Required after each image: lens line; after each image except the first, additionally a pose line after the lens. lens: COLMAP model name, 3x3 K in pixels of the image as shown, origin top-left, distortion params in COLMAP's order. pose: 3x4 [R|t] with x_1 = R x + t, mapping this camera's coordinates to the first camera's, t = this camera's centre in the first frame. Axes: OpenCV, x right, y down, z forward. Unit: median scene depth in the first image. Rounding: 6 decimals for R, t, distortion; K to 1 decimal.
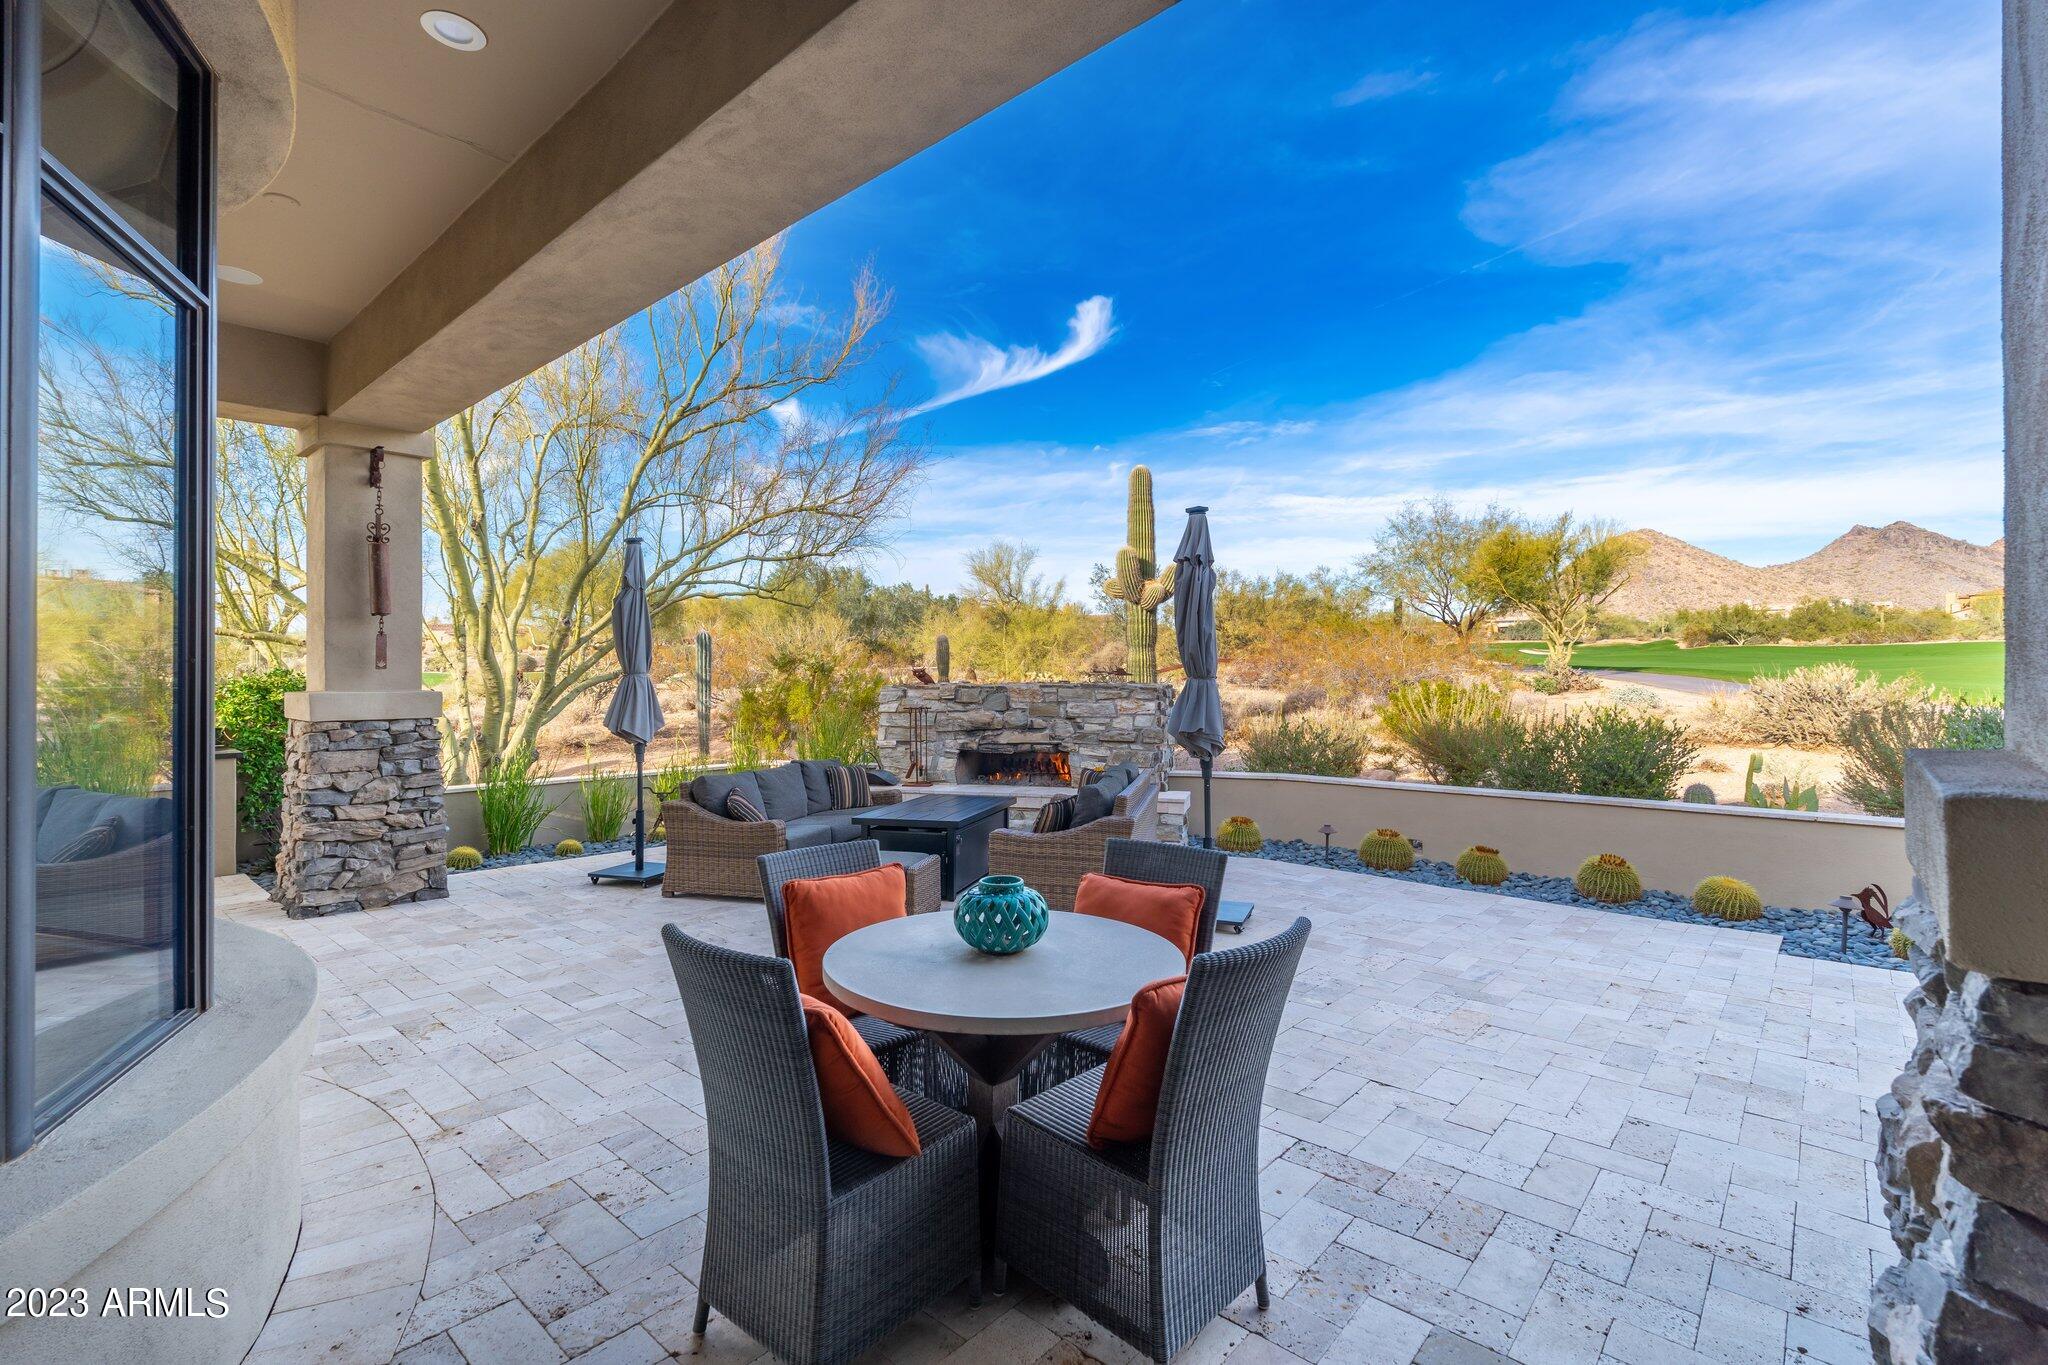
lens RADIAL K [[891.5, 0, 1024.0], [0, 891.5, 682.5], [0, 0, 1]] dist [-0.000444, 0.000210]
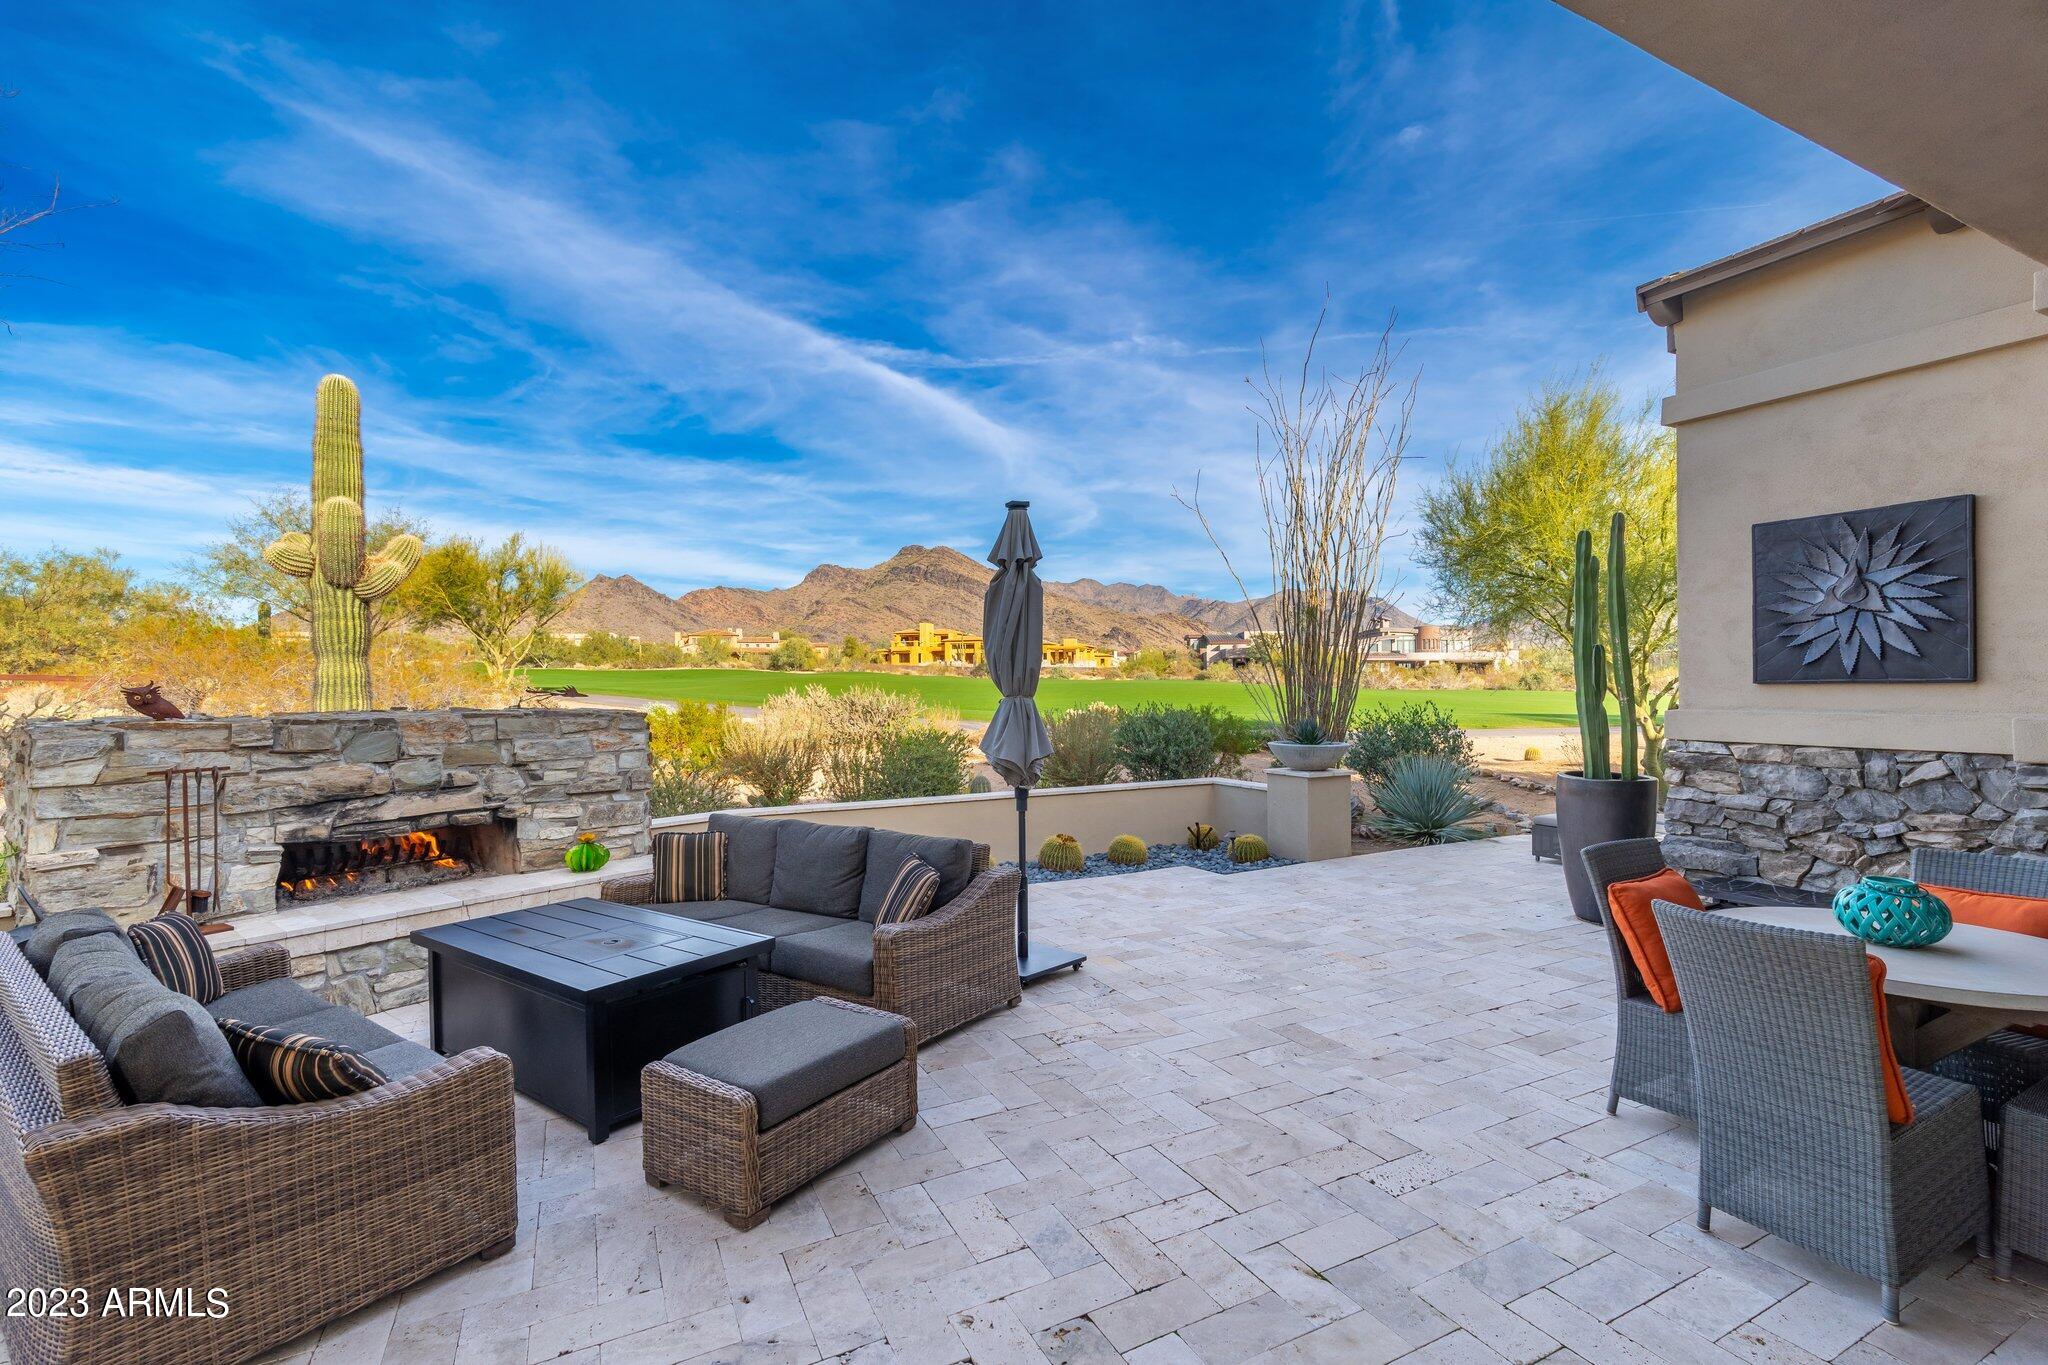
lens RADIAL K [[891.5, 0, 1024.0], [0, 891.5, 682.5], [0, 0, 1]] dist [-0.000444, 0.000210]
pose [[0.391049, 0.004405, 0.920359, -0.388567], [0.016963, 0.999784, -0.011993, -0.004604], [-0.920214, 0.020302, 0.390890, 0.416428]]
